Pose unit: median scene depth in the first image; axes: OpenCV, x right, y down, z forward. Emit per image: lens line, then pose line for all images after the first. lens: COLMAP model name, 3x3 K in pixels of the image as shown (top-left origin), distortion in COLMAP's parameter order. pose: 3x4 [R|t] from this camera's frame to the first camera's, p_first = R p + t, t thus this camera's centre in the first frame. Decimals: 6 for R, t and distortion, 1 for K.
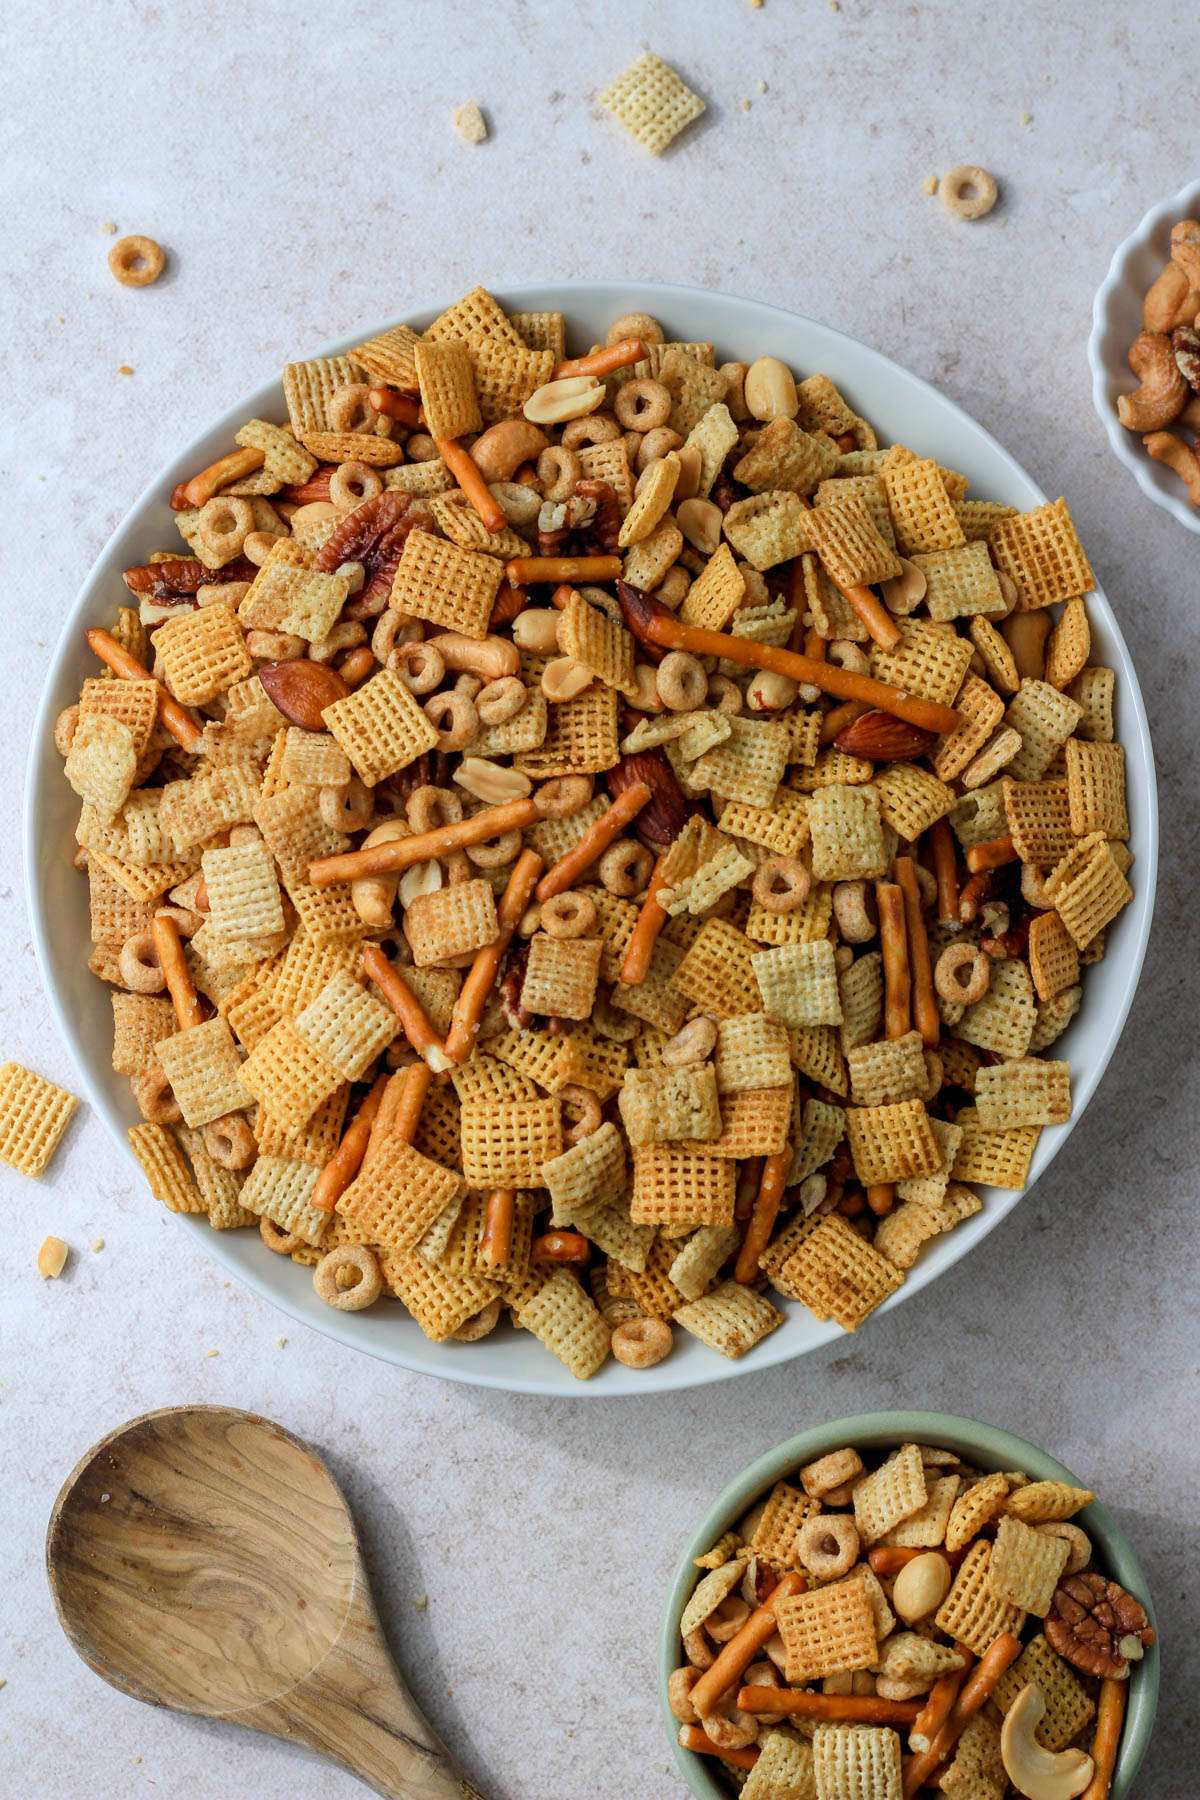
lens RADIAL K [[4726.5, 0, 610.1], [0, 4726.5, 891.7], [0, 0, 1]] dist [-0.134970, 0.000000]
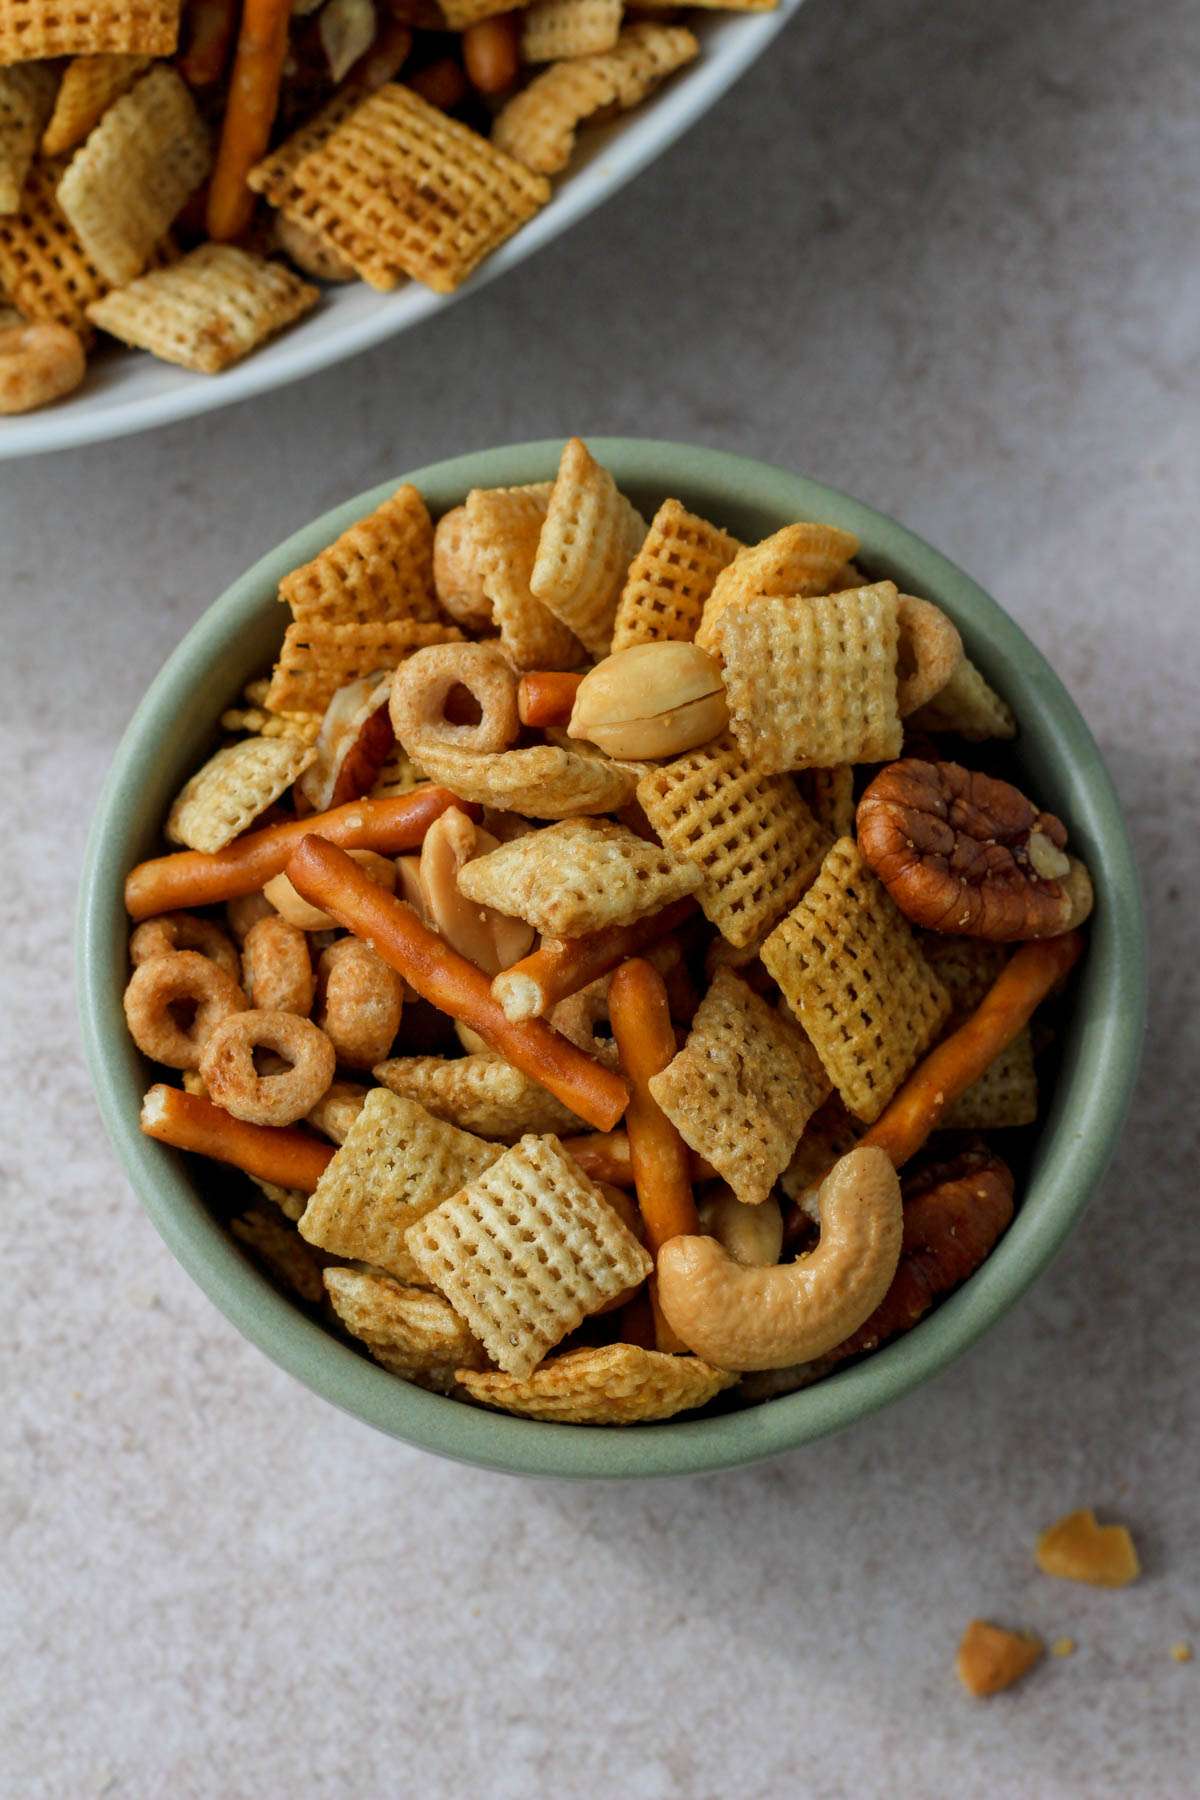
lens RADIAL K [[4726.5, 0, 604.9], [0, 4726.5, 906.4], [0, 0, 1]] dist [-0.134970, 0.000000]
pose [[0.996880, -0.070433, 0.035618, 0.044038], [0.073109, 0.994074, -0.080454, 0.188087], [-0.029740, 0.082807, 0.996122, 0.505930]]
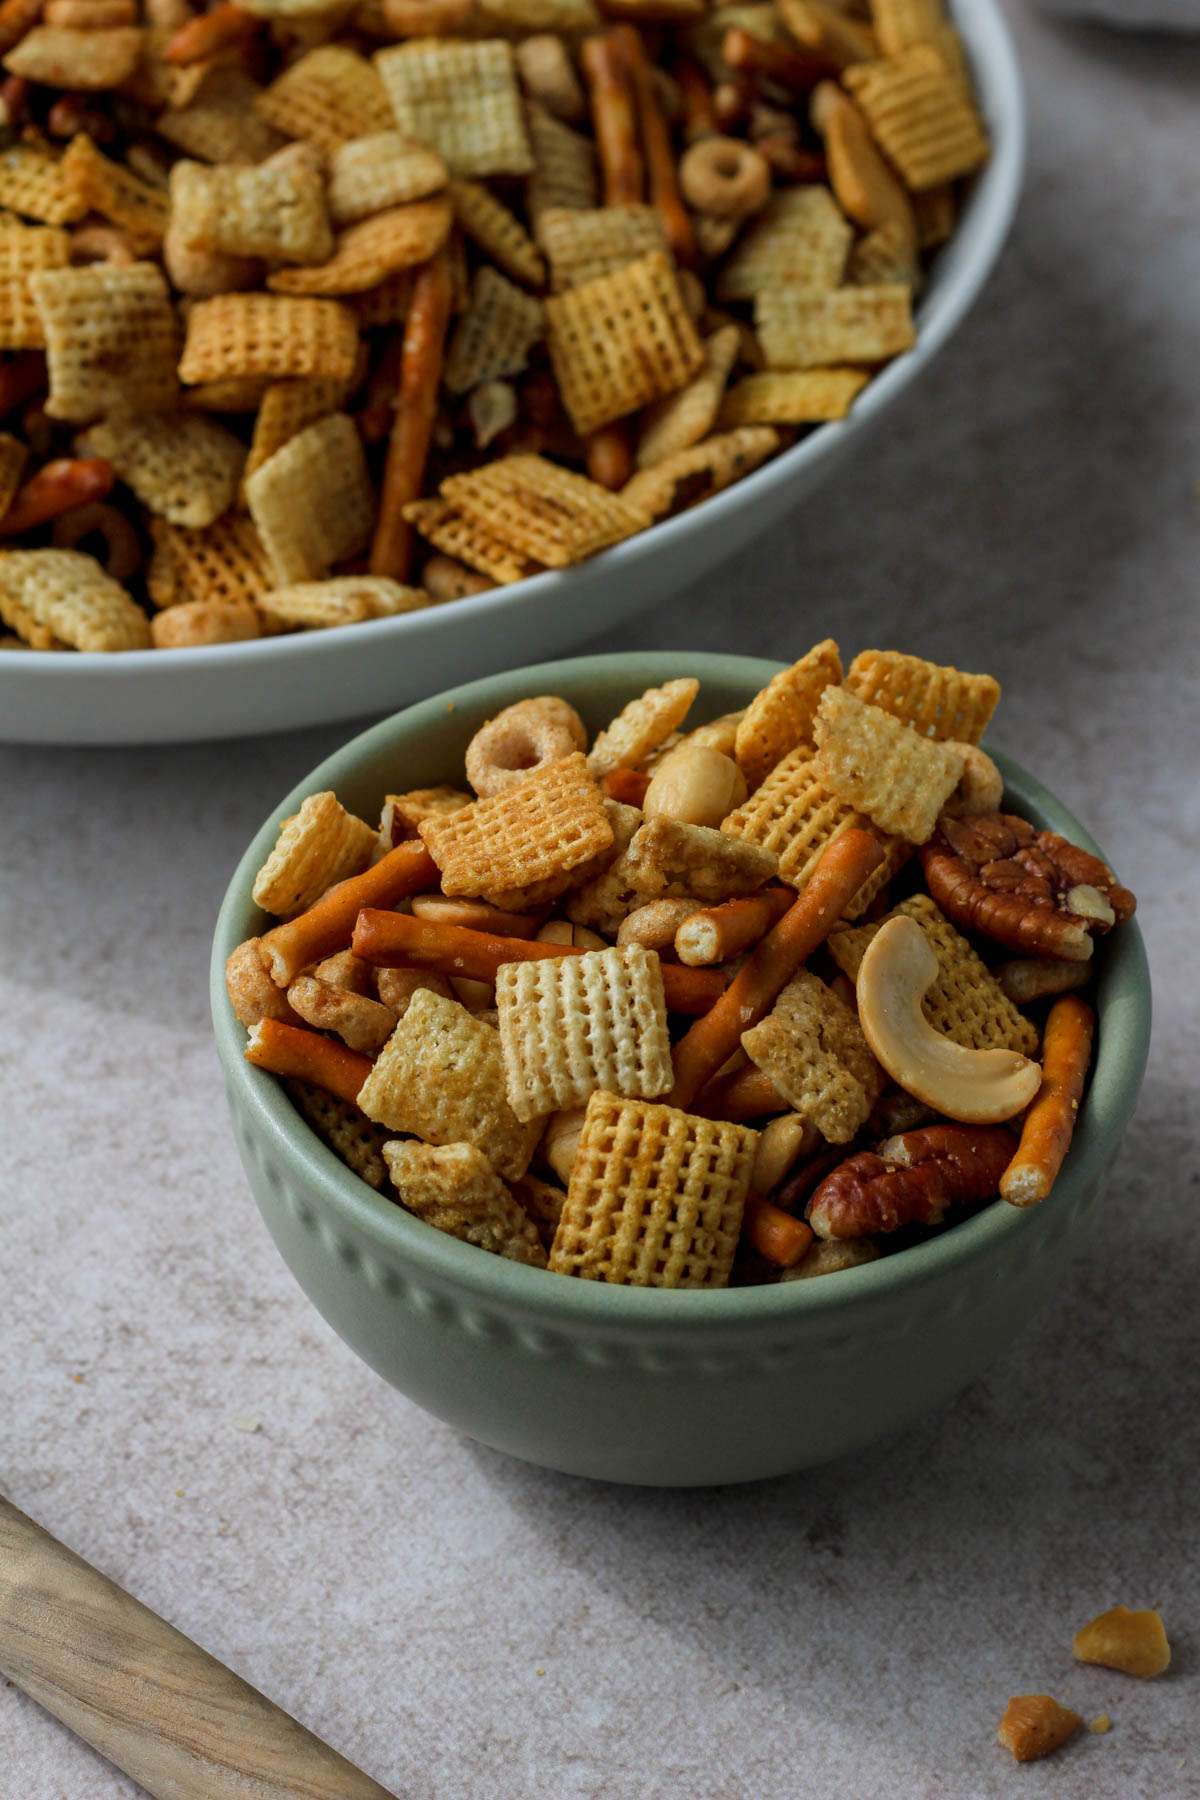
lens RADIAL K [[4726.5, 0, 603.3], [0, 4726.5, 903.6], [0, 0, 1]] dist [-0.134970, 0.000000]
pose [[0.999452, -0.027346, 0.018676, 0.042623], [0.033097, 0.806440, -0.590390, 0.453153], [0.001083, 0.590684, 0.806902, 0.534684]]
